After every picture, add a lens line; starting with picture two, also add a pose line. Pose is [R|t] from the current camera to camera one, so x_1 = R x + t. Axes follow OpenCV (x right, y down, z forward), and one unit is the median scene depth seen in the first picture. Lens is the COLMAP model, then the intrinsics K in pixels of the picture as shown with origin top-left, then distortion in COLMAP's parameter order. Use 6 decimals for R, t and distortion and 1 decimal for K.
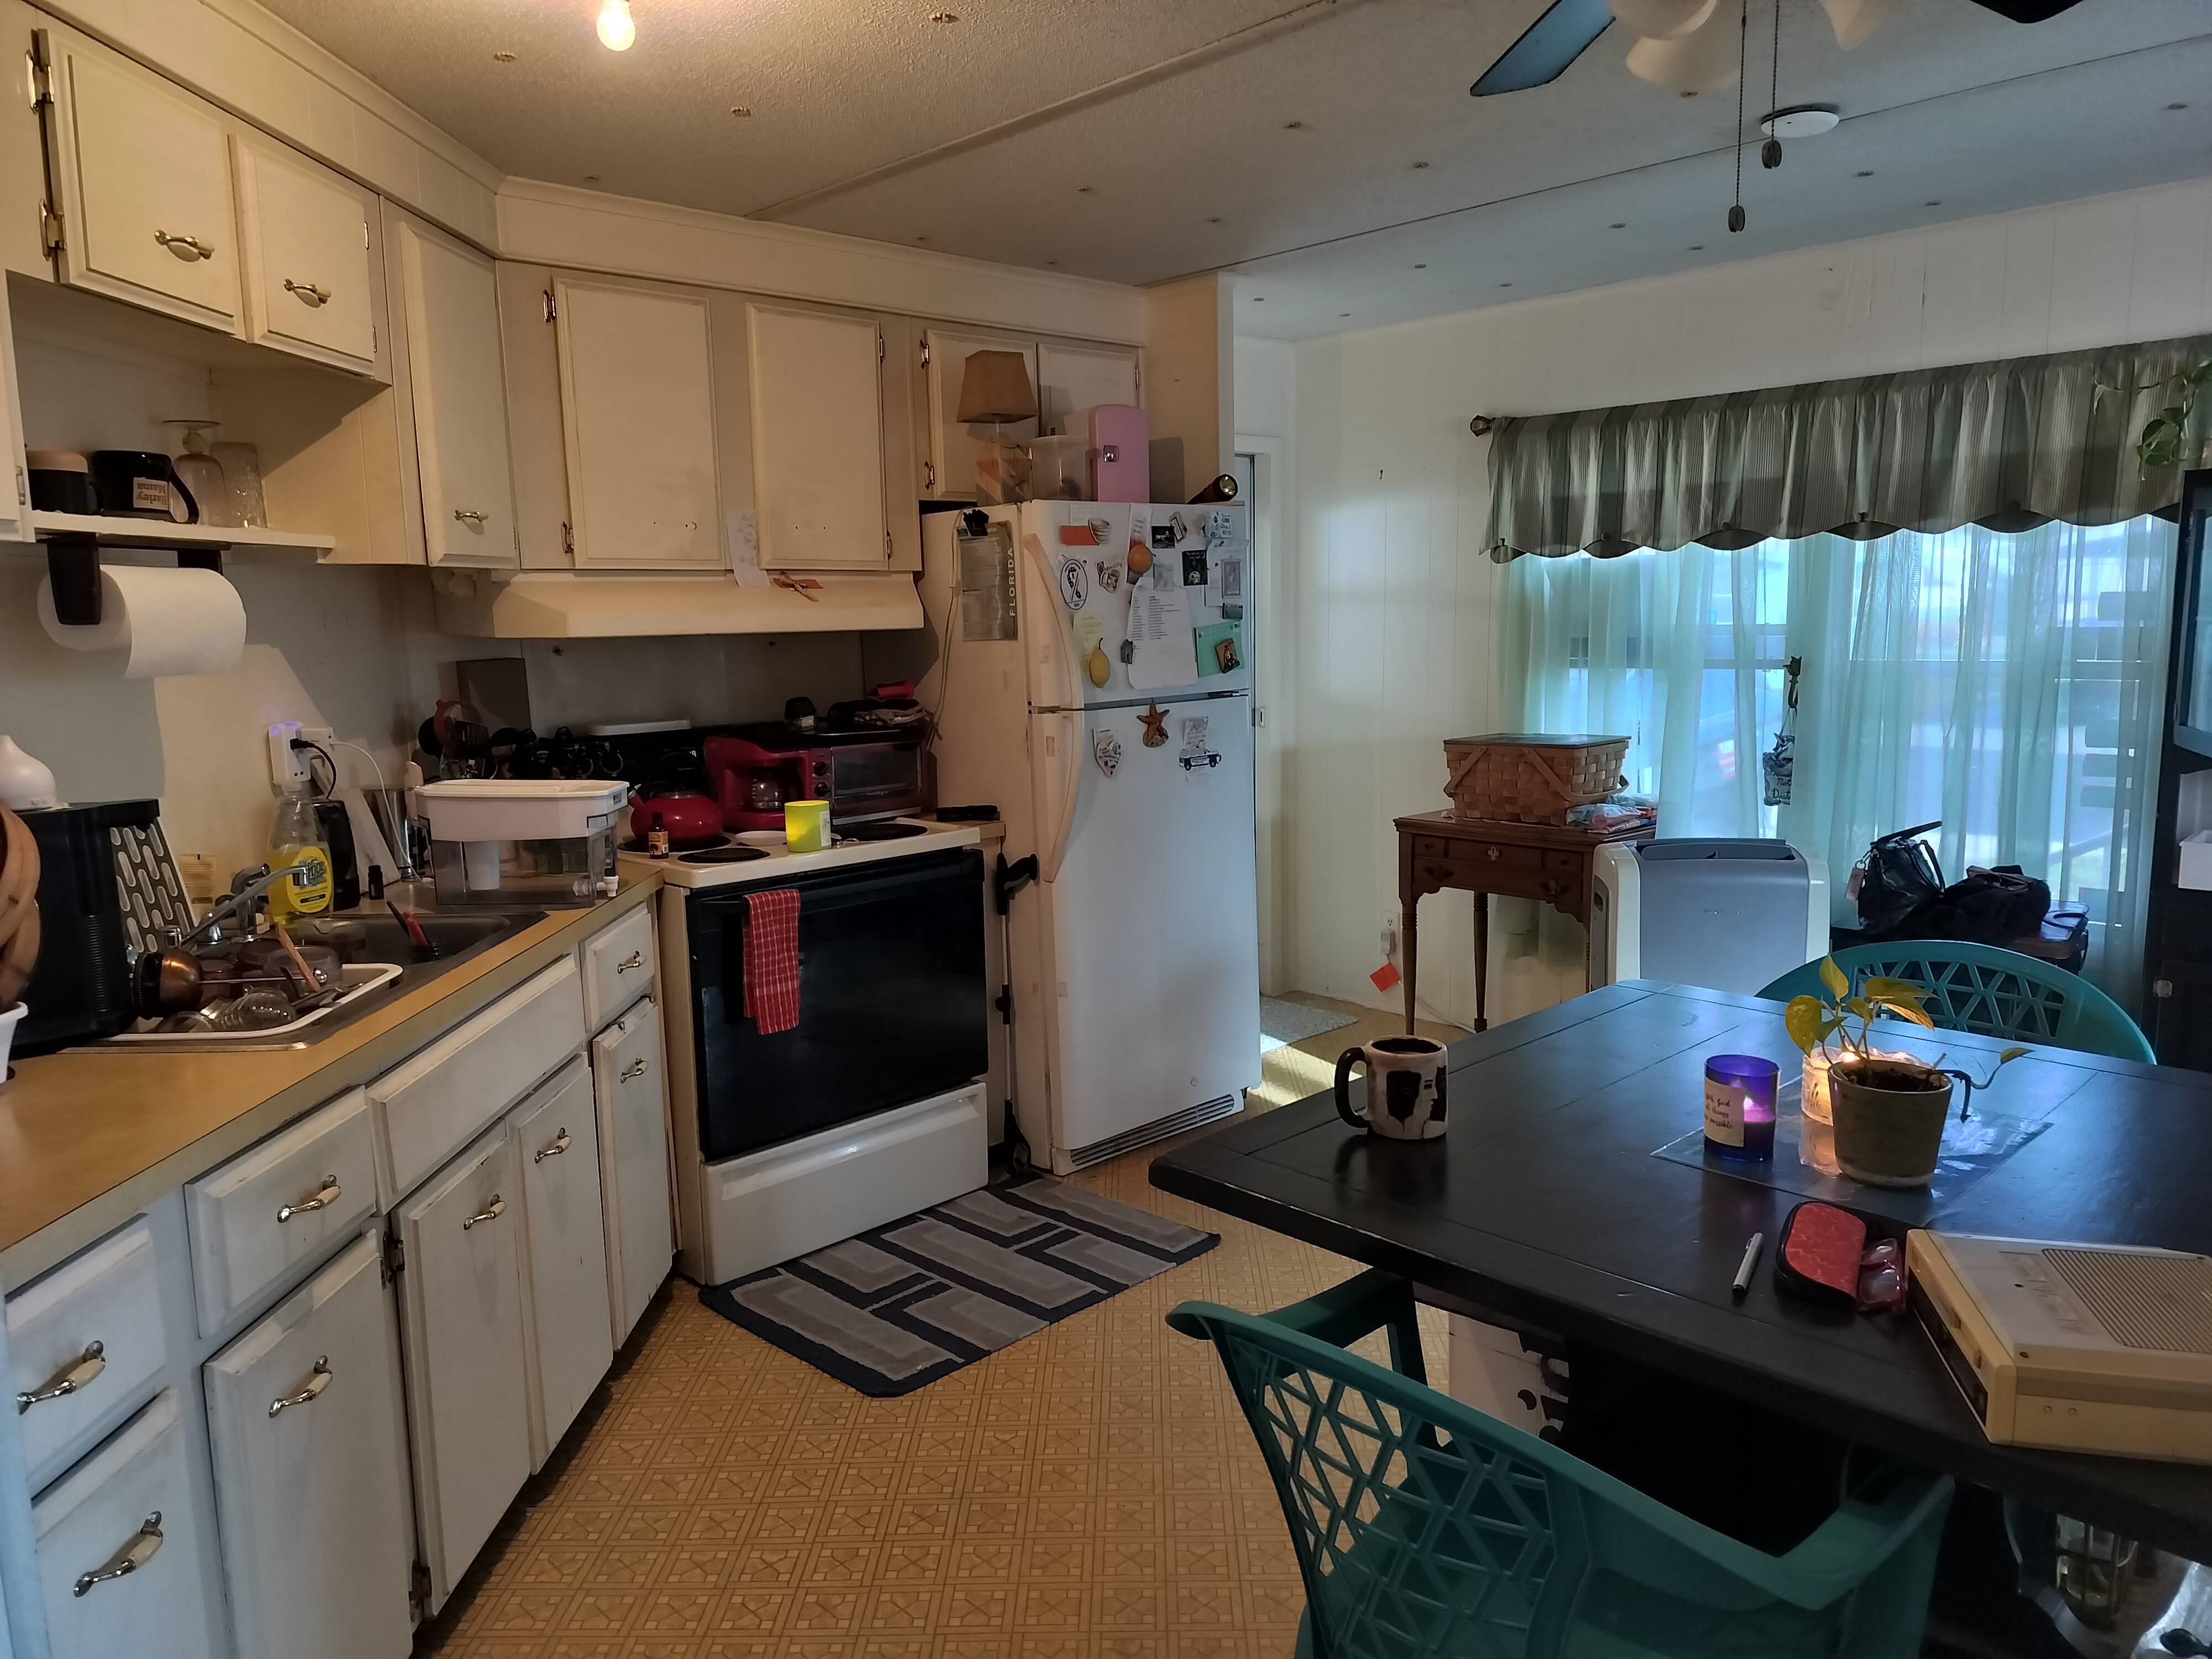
lens RADIAL K [[1541.3, 0, 1100.1], [0, 1541.3, 823.1], [0, 0, 1]] dist [0.067779, -0.091487]
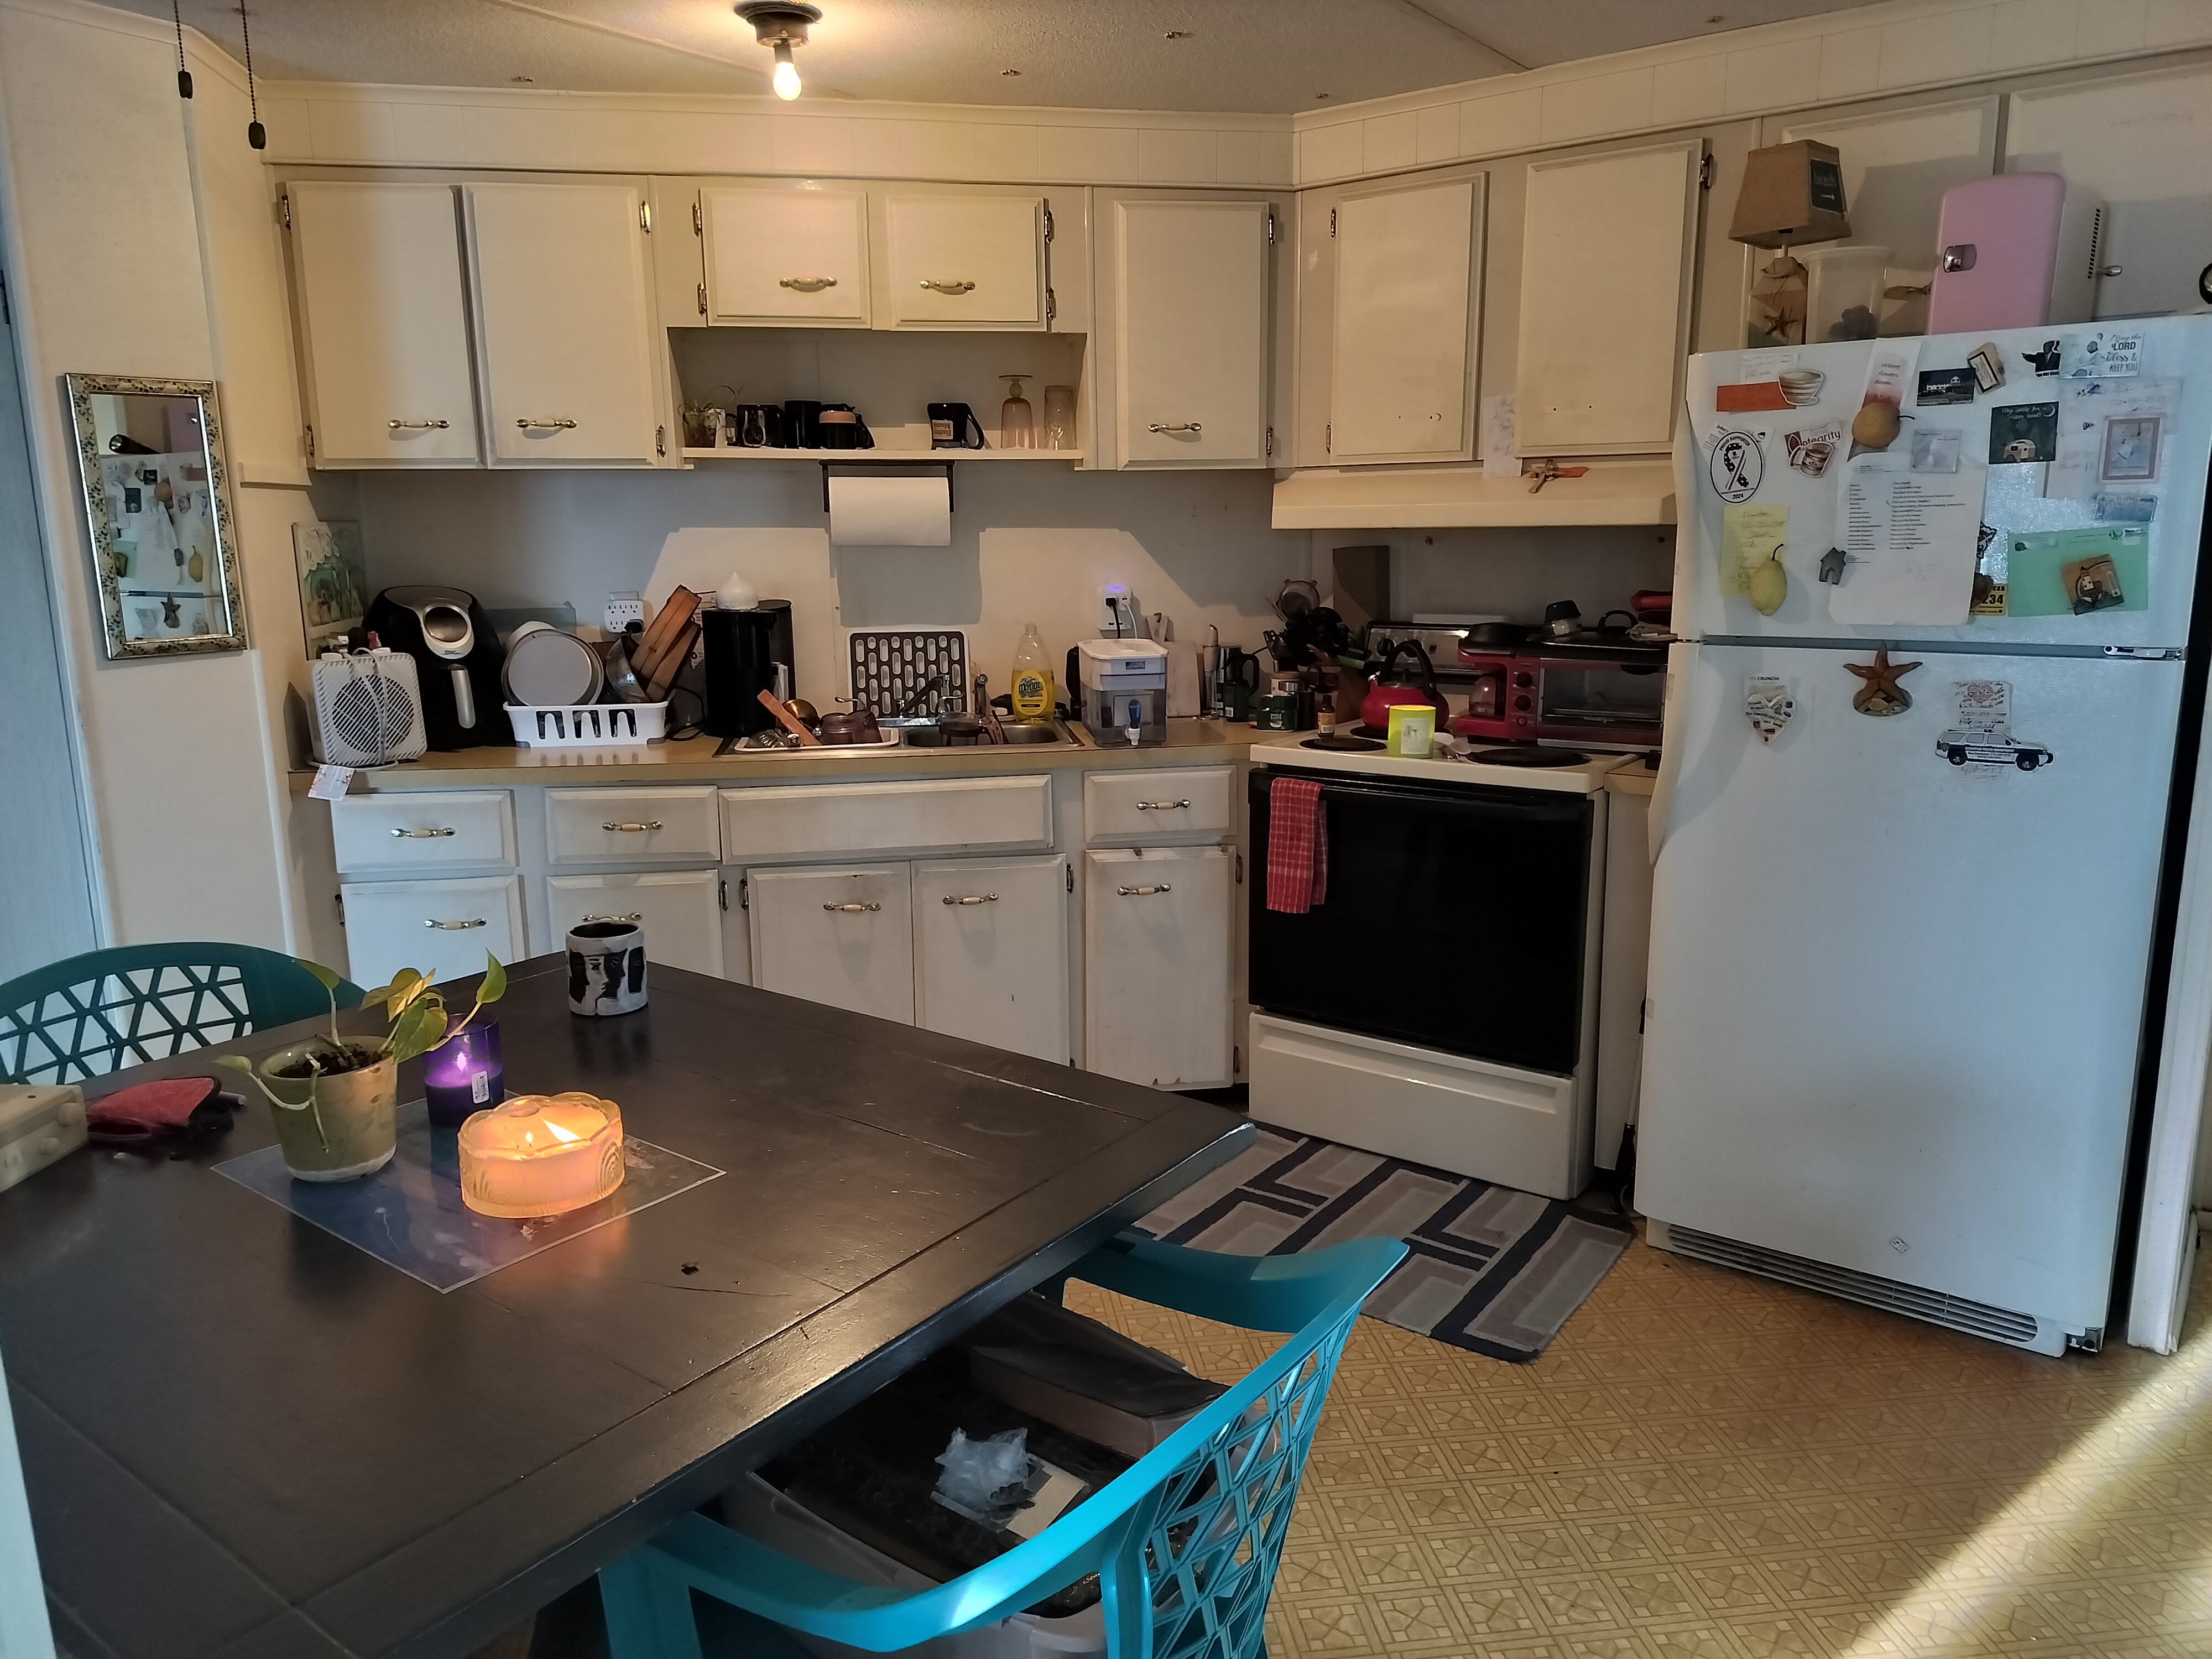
lens RADIAL K [[1541.3, 0, 1100.1], [0, 1541.3, 823.1], [0, 0, 1]] dist [0.067779, -0.091487]
pose [[0.149554, 0.207494, -0.966737, 0.657083], [-0.133927, 0.972973, 0.188114, -0.088314], [0.979641, 0.101338, 0.173301, 0.587665]]
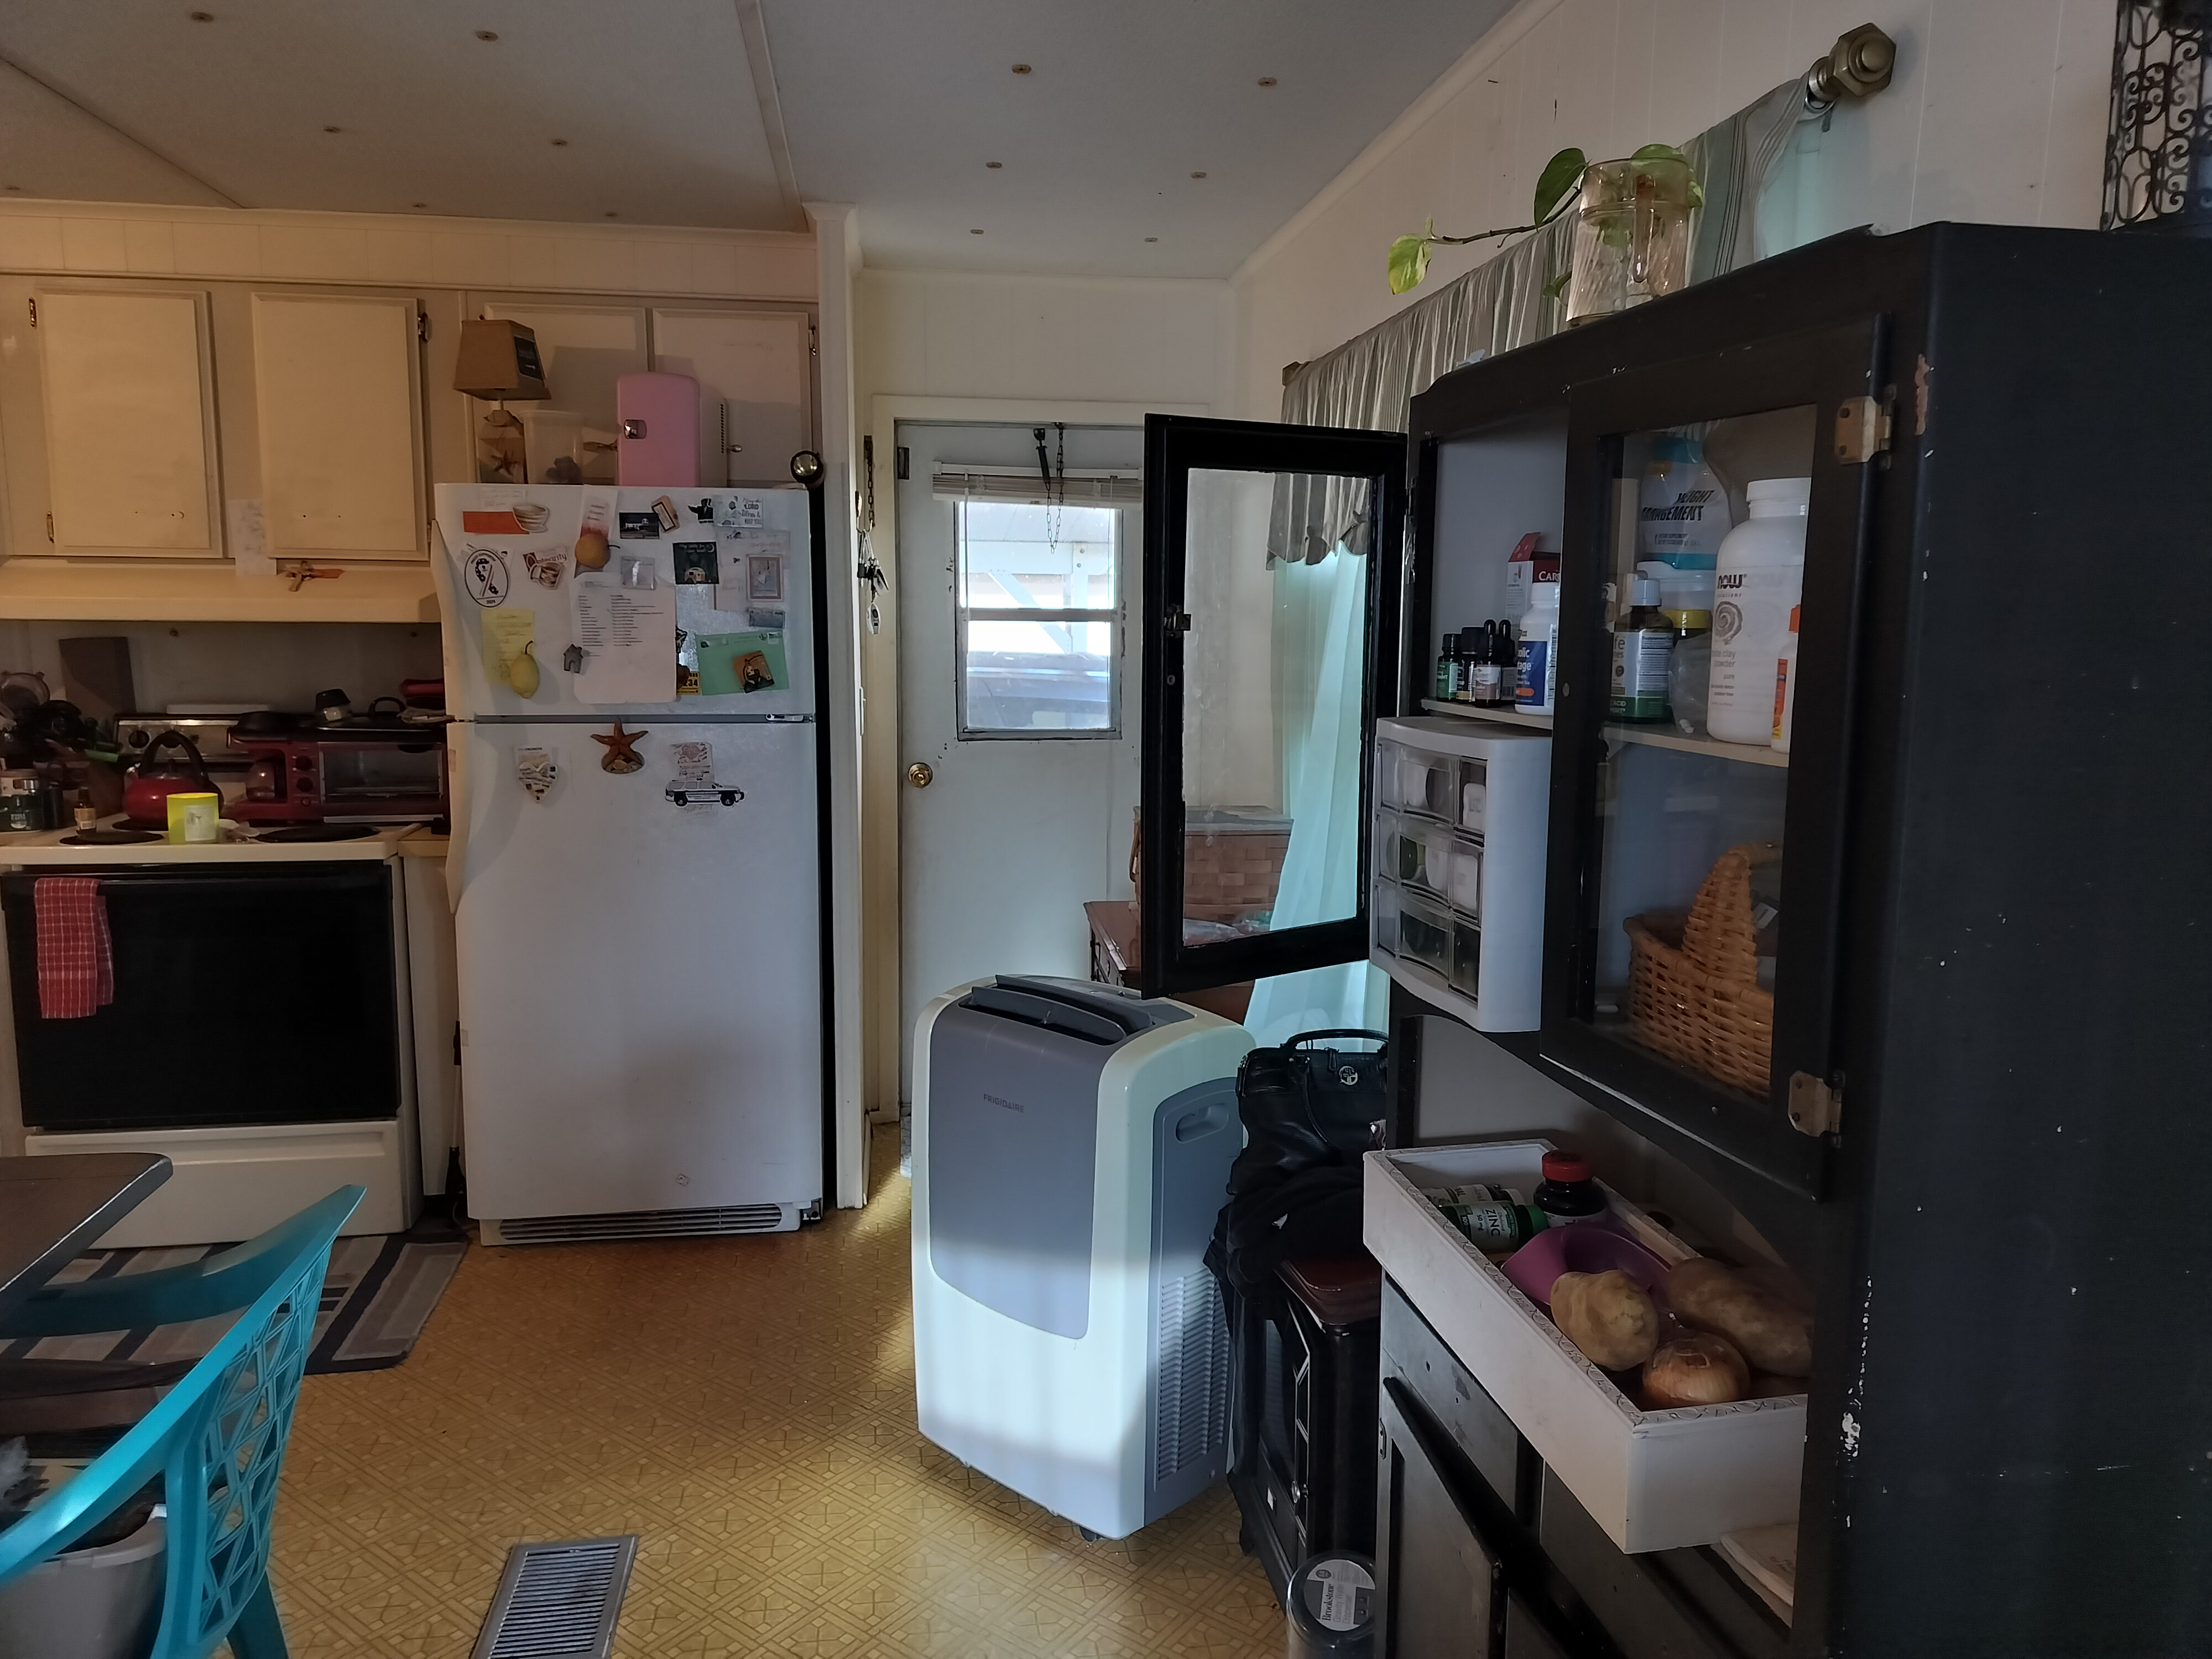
lens RADIAL K [[1541.3, 0, 1100.1], [0, 1541.3, 823.1], [0, 0, 1]] dist [0.067779, -0.091487]
pose [[0.808364, 0.107281, -0.578825, 0.769492], [-0.108811, 0.993541, 0.032185, -0.081214], [0.578539, 0.036965, 0.814816, 0.477169]]
